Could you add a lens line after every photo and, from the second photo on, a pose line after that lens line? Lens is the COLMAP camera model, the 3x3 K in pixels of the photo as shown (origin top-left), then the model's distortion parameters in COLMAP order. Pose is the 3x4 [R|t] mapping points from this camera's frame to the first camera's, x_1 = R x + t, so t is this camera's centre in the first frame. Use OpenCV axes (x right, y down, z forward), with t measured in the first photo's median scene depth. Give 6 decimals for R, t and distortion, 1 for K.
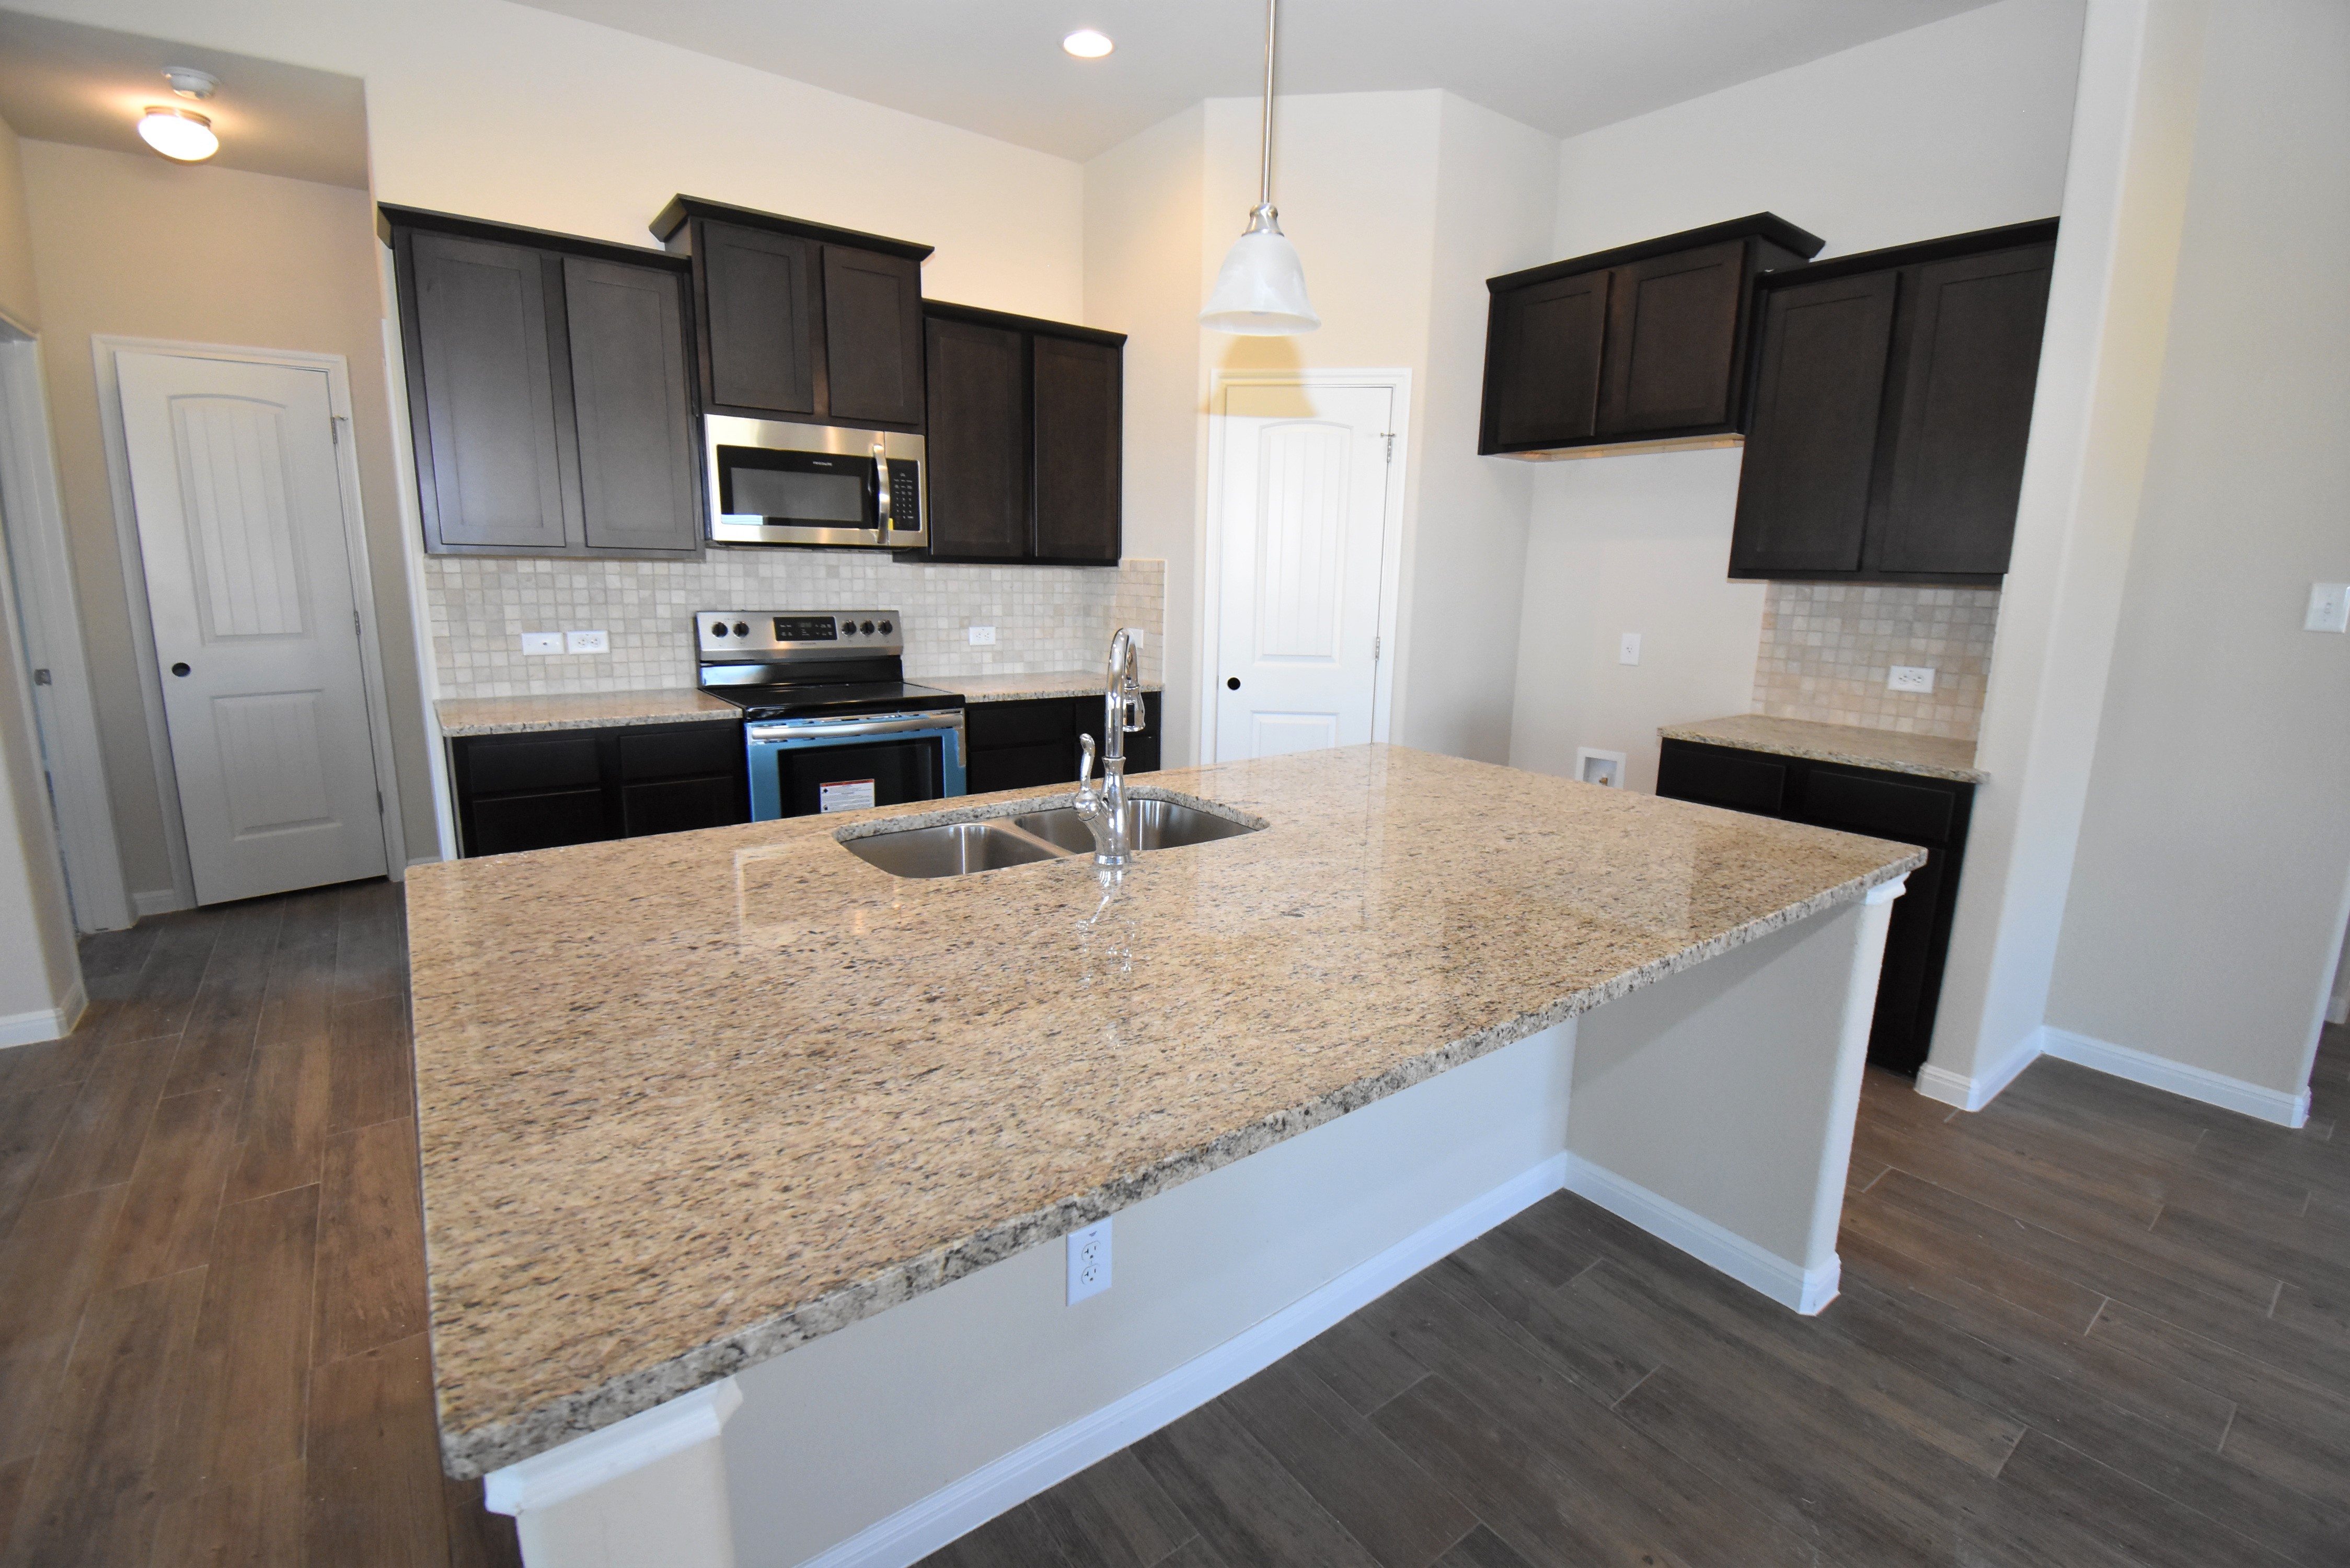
lens RADIAL K [[1033.4, 0, 1178.5], [0, 1033.4, 771.6], [0, 0, 1]] dist [0.012542, -0.020256]
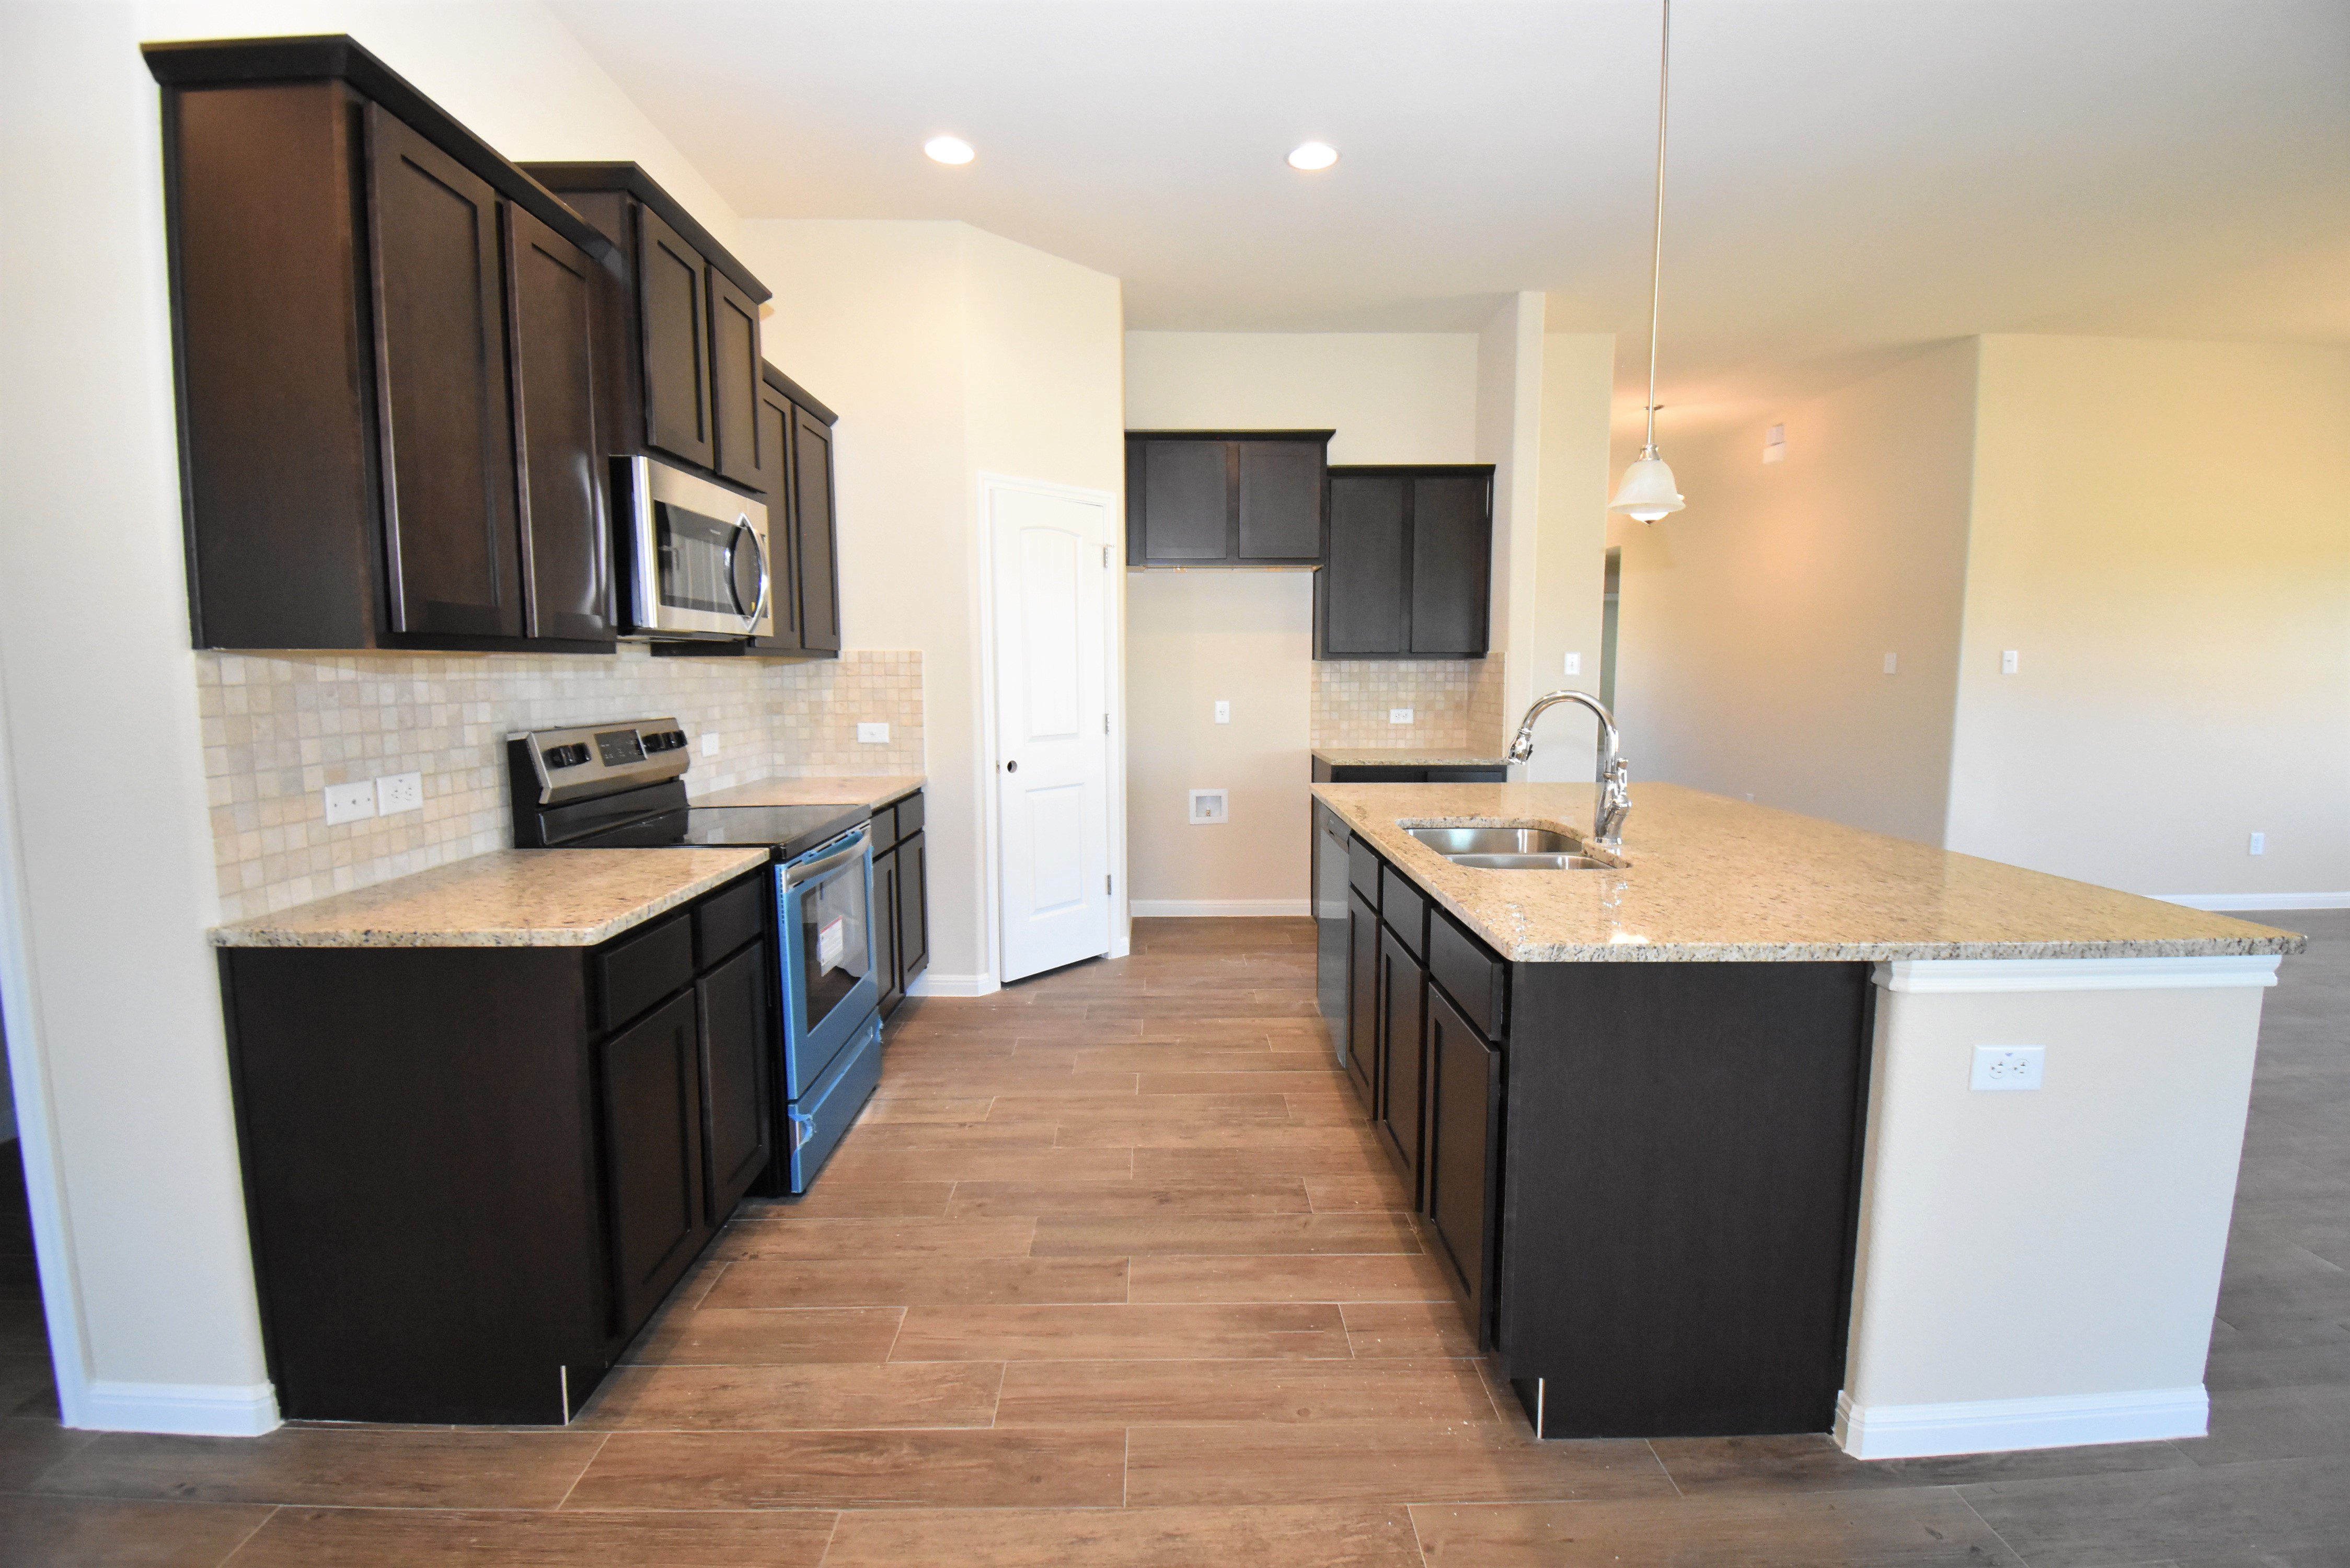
lens RADIAL K [[1033.4, 0, 1185.6], [0, 1033.4, 779.7], [0, 0, 1]] dist [0.012542, -0.020256]
pose [[0.582255, -0.109694, 0.805572, -0.790489], [0.171421, 0.985145, 0.010246, -0.060578], [-0.794728, 0.132127, 0.592410, 0.279737]]
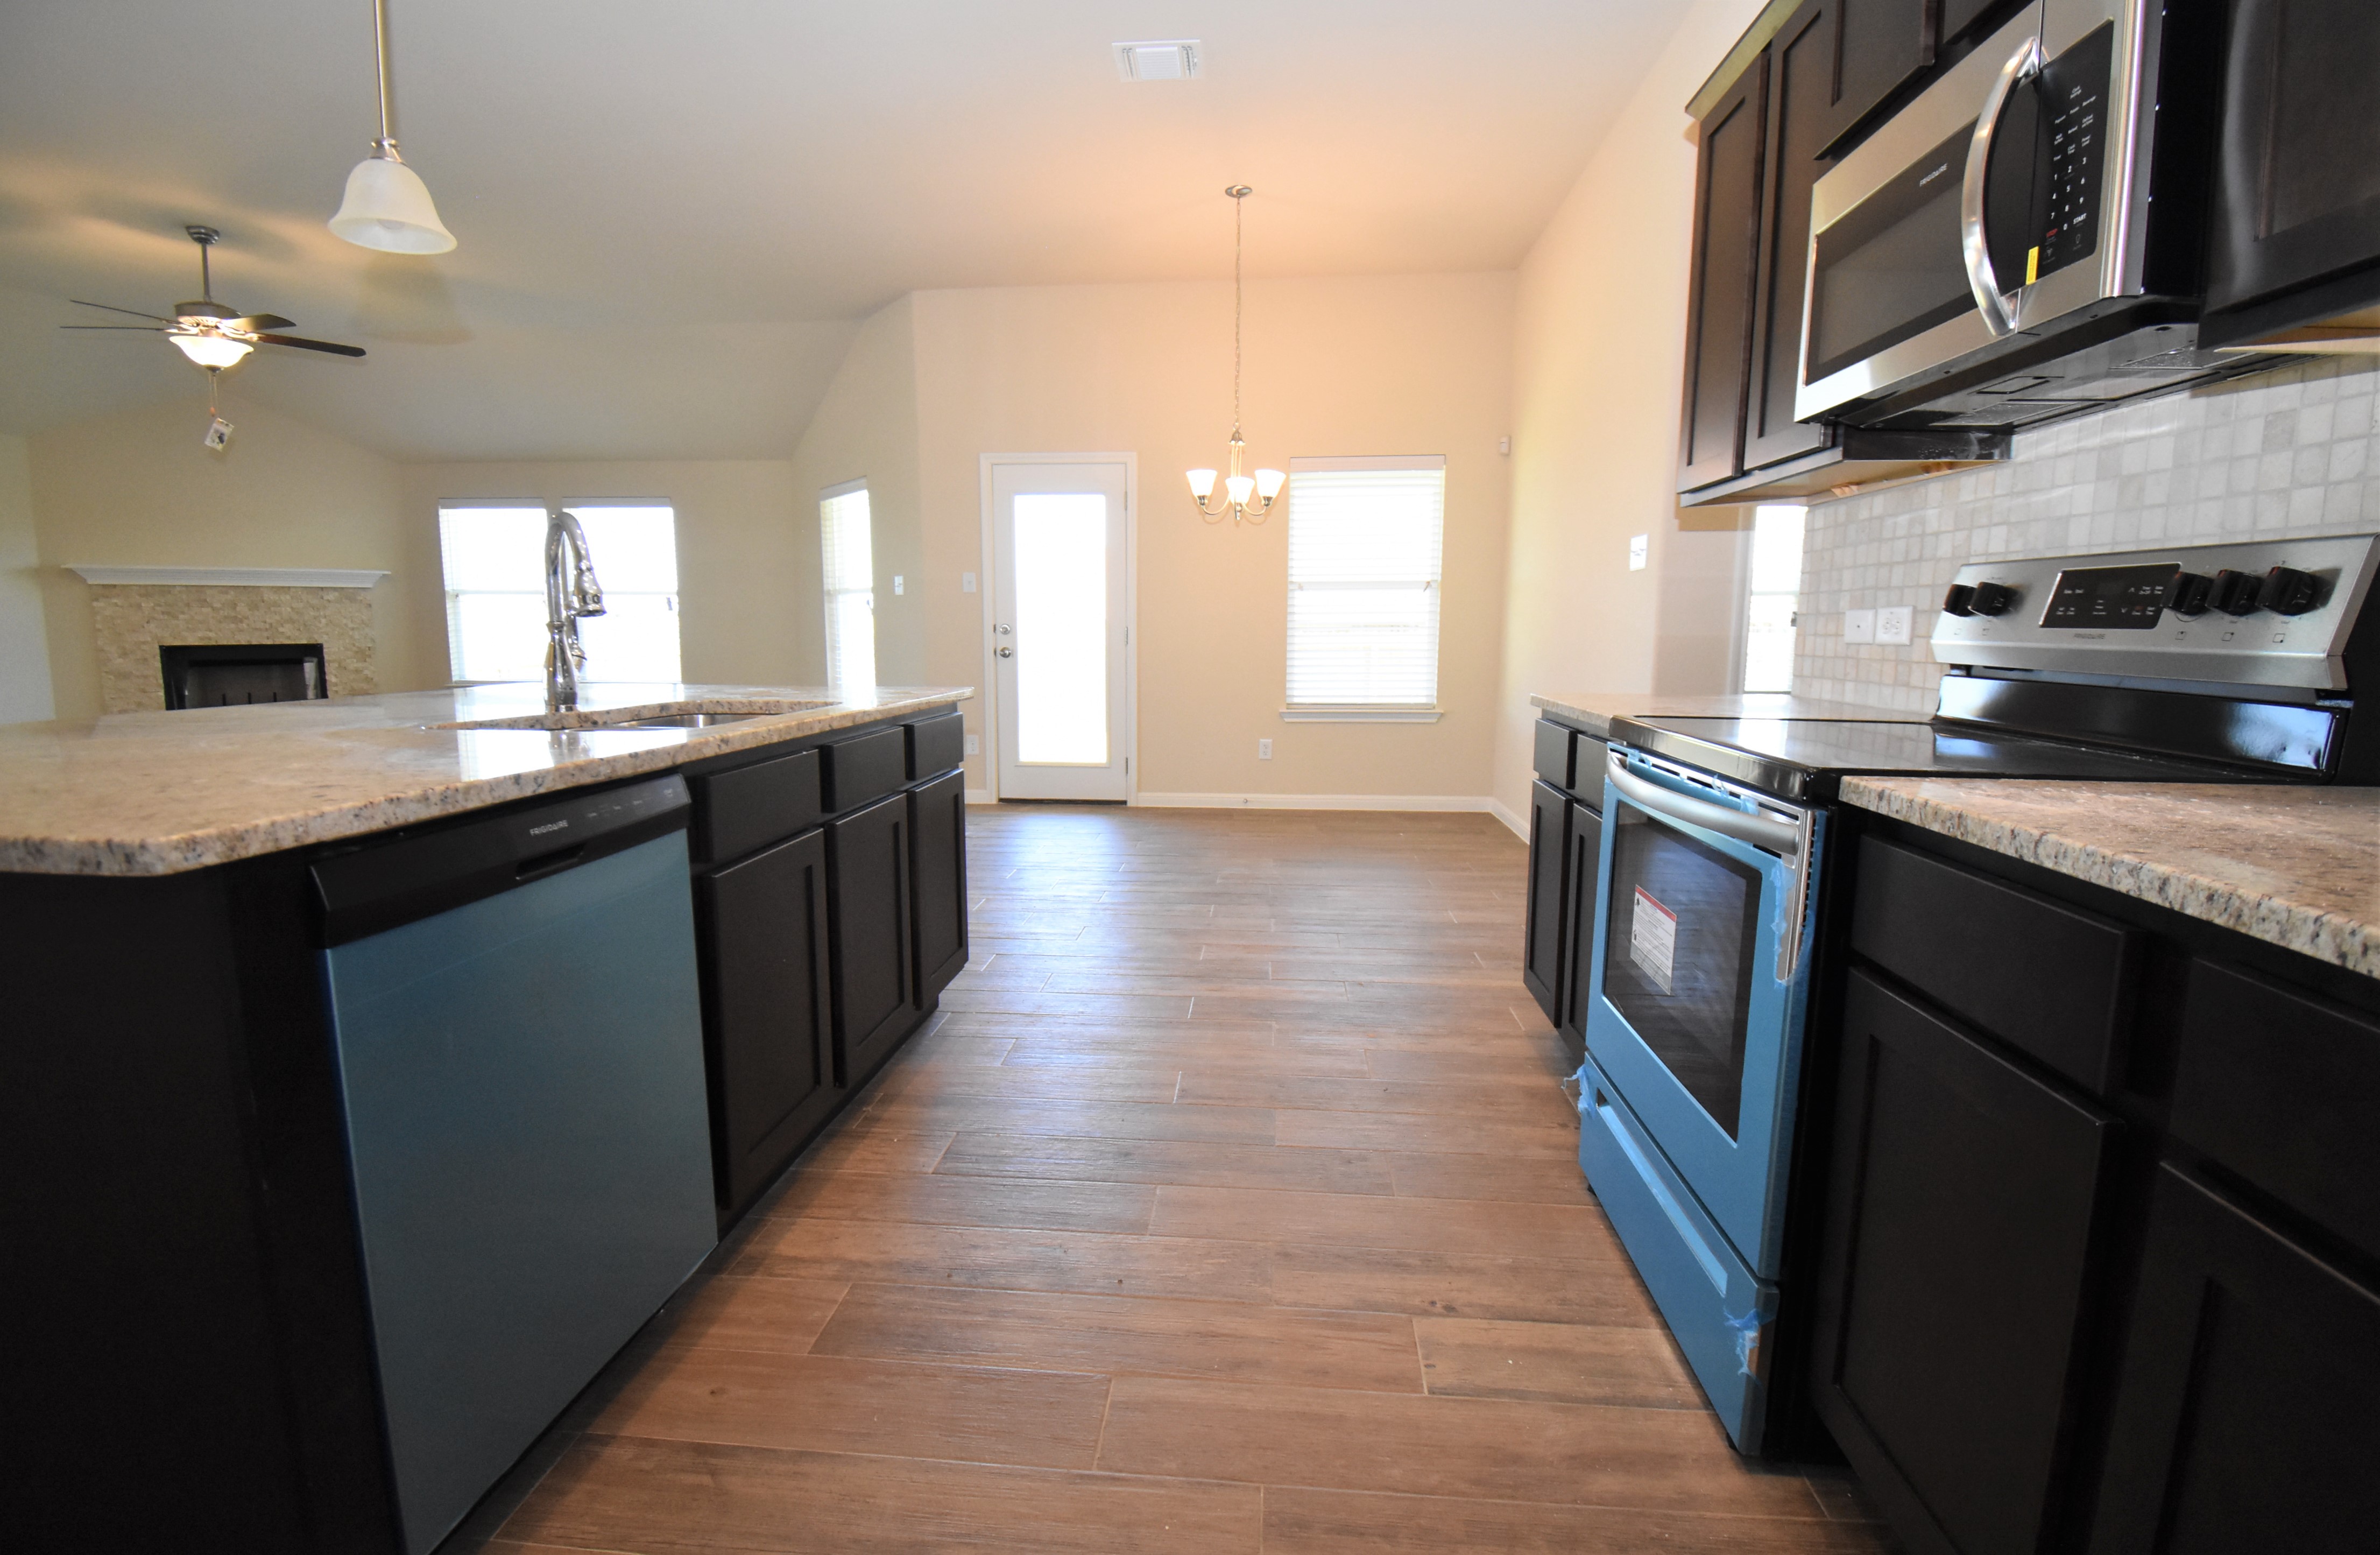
lens RADIAL K [[1074.1, 0, 1192.9], [0, 1074.1, 781.9], [0, 0, 1]] dist [-0.015216, -0.004278]
pose [[-0.666266, 0.080053, -0.741405, 0.177772], [-0.165125, 0.953703, 0.251367, -0.127235], [0.727202, 0.289902, -0.622201, 1.120720]]
